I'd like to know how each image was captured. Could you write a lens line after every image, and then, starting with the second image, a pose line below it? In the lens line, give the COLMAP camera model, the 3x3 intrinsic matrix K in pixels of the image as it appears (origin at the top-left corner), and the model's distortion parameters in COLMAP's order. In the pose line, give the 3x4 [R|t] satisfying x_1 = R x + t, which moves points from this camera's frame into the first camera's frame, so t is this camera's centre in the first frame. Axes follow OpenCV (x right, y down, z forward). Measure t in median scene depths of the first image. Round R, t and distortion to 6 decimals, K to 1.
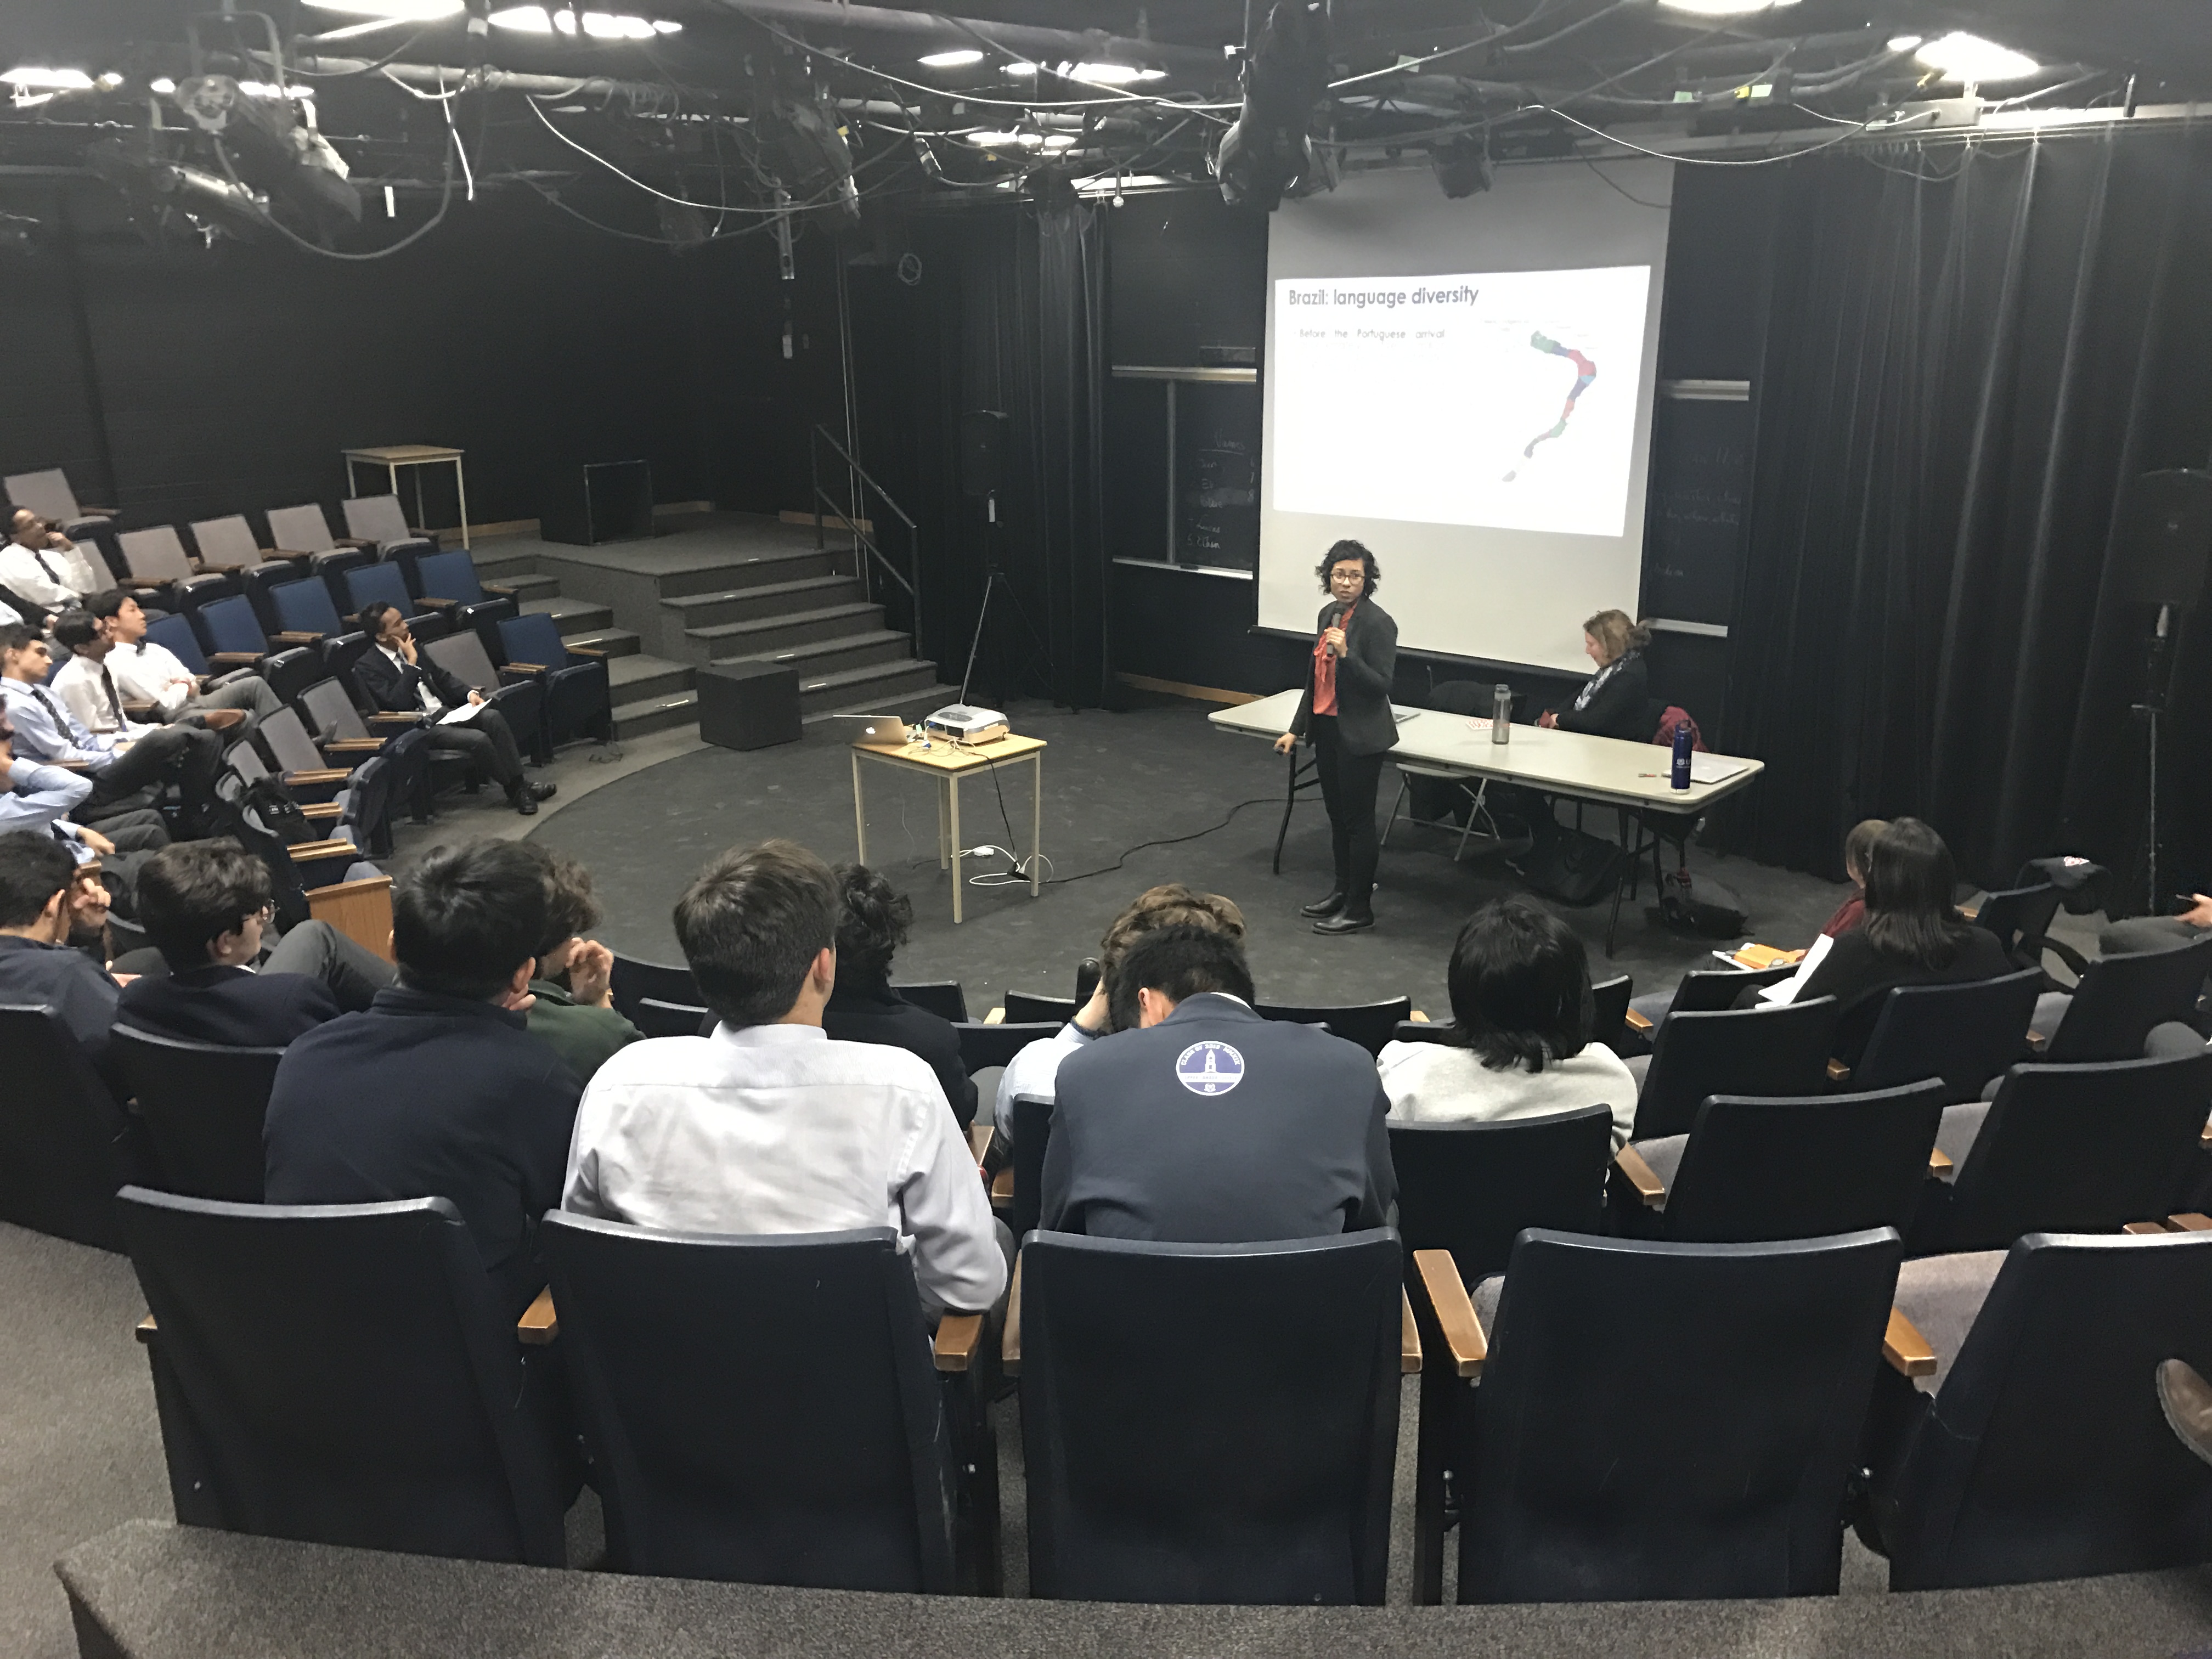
lens RADIAL K [[1752.8, 0, 1109.4], [0, 1752.8, 902.3], [0, 0, 1]] dist [0.004981, -0.094807]
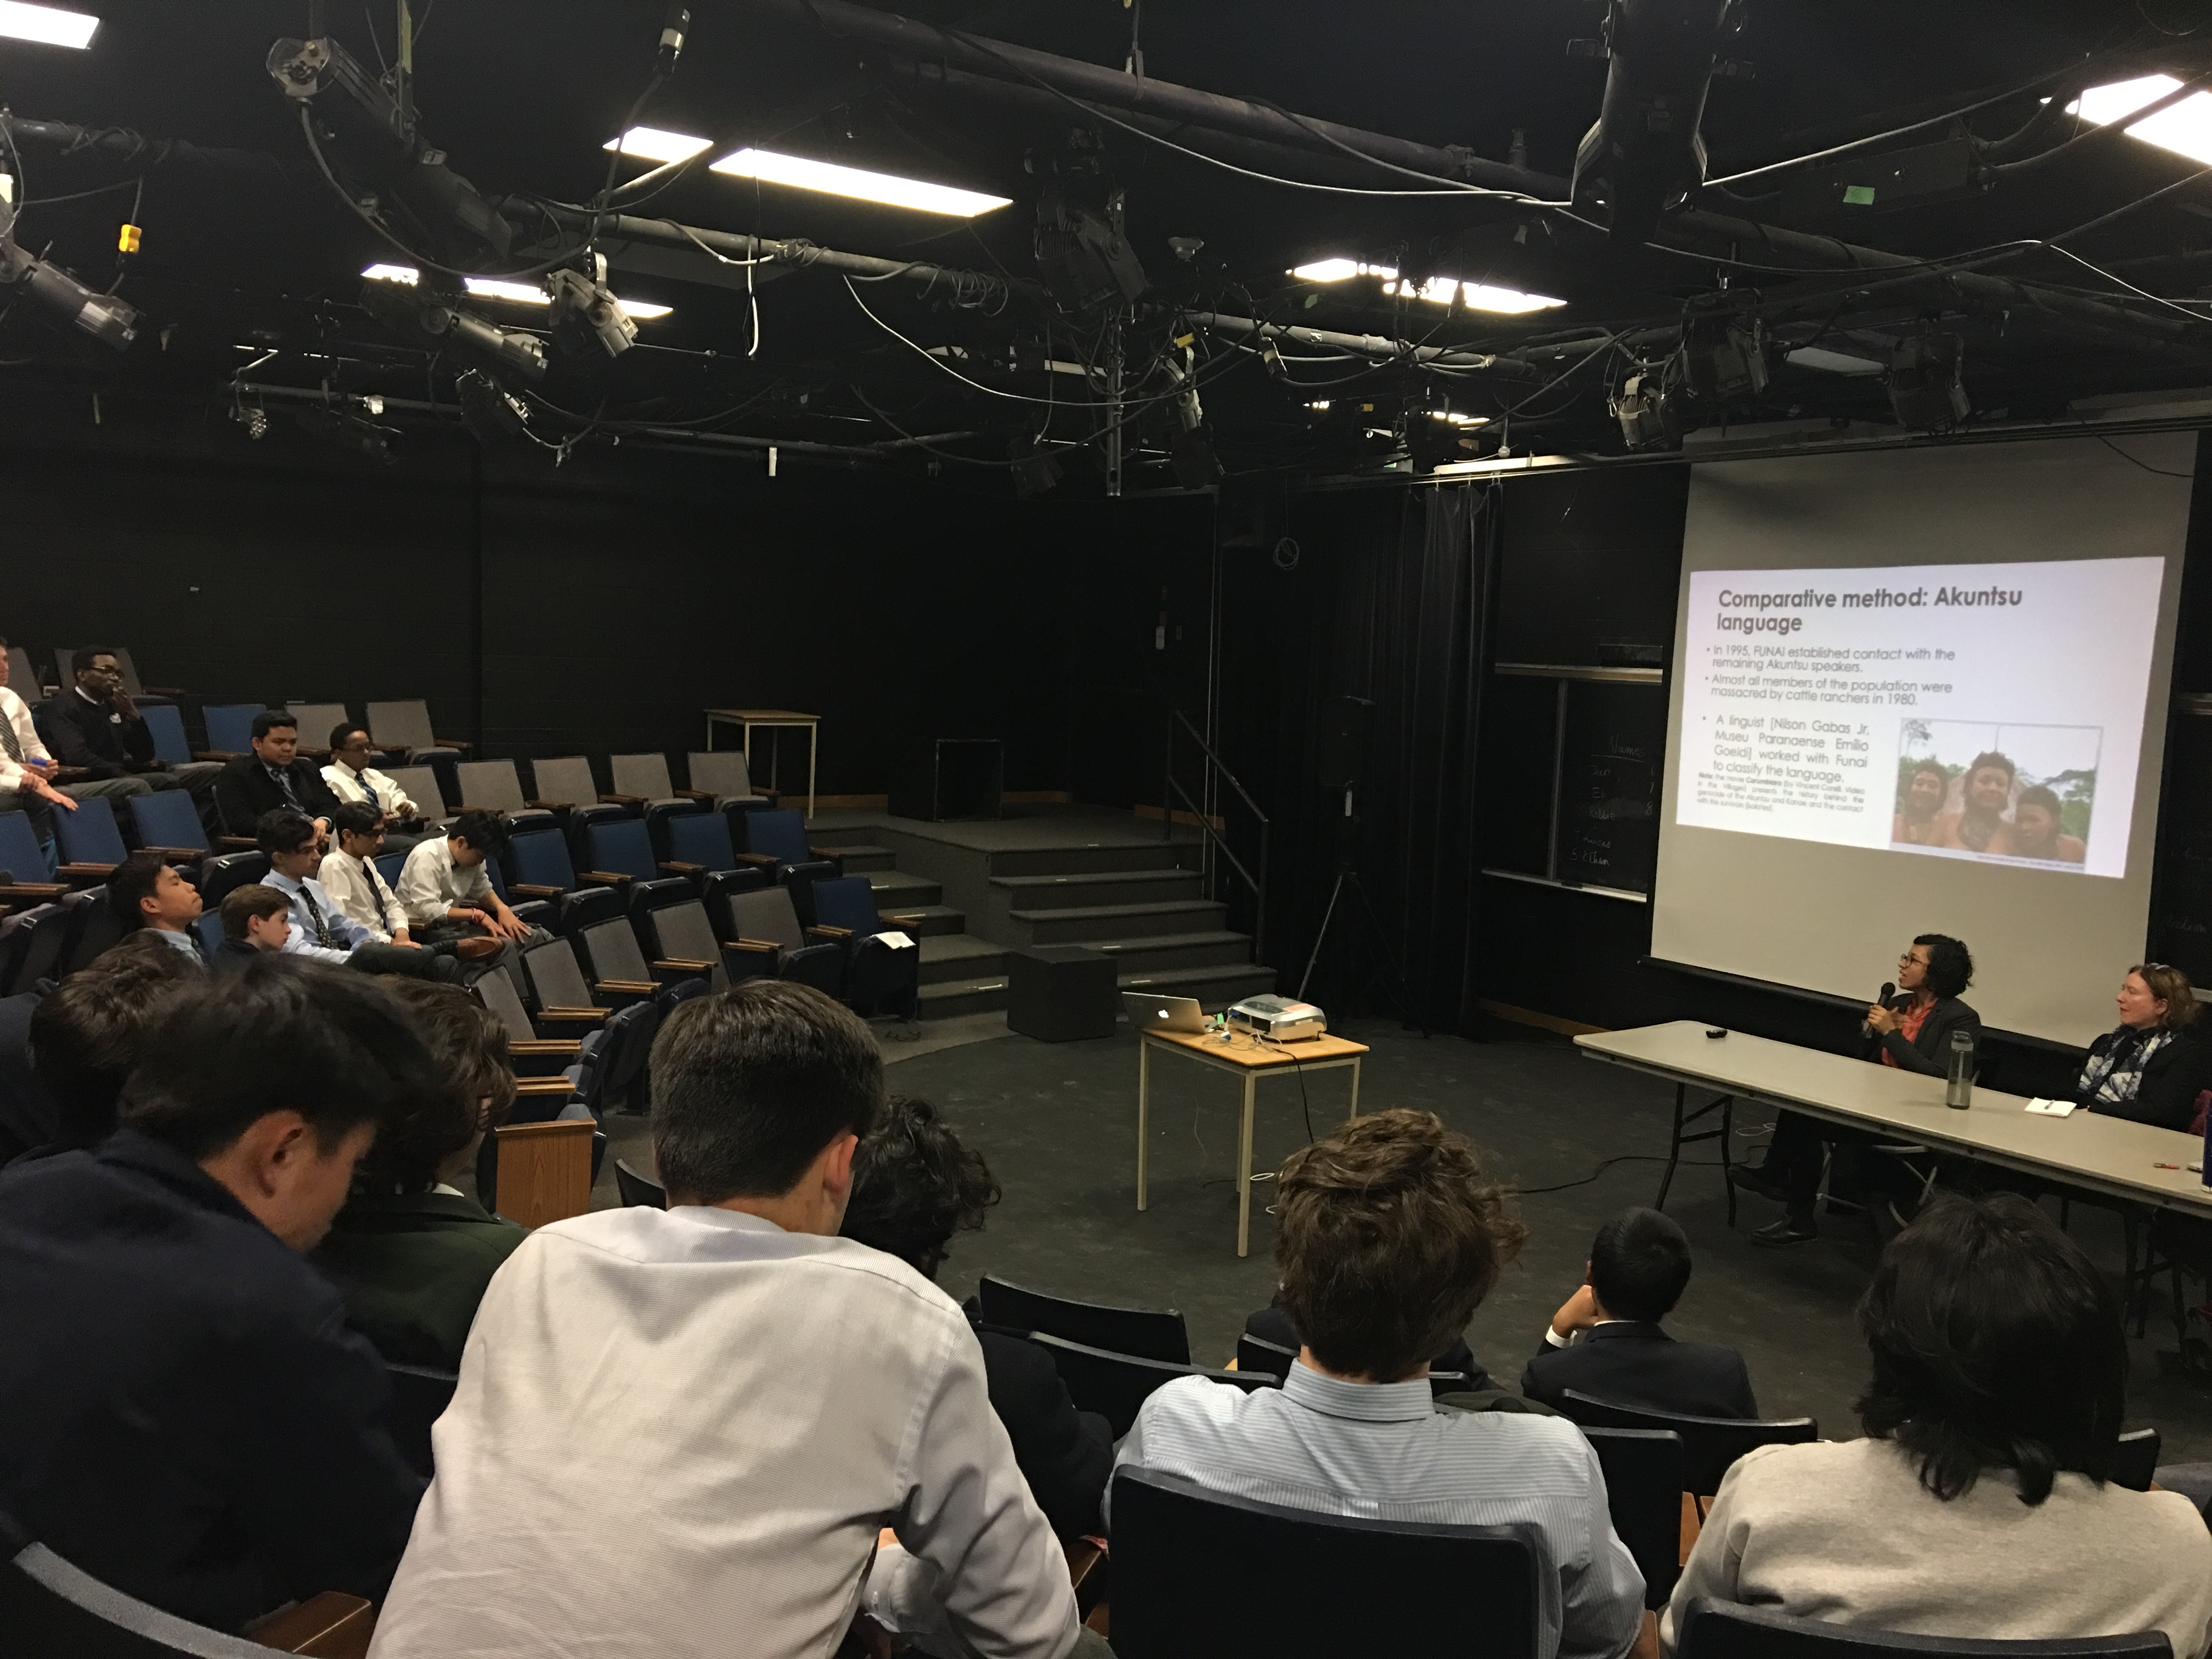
lens RADIAL K [[1827.5, 0, 1106.0], [0, 1827.5, 829.5], [0, 0, 1]] dist [0.053042, -0.106023]
pose [[0.973840, 0.070018, -0.216180, 0.018844], [-0.117758, 0.969136, -0.216581, 0.009237], [0.194343, 0.236373, 0.952029, 0.099156]]
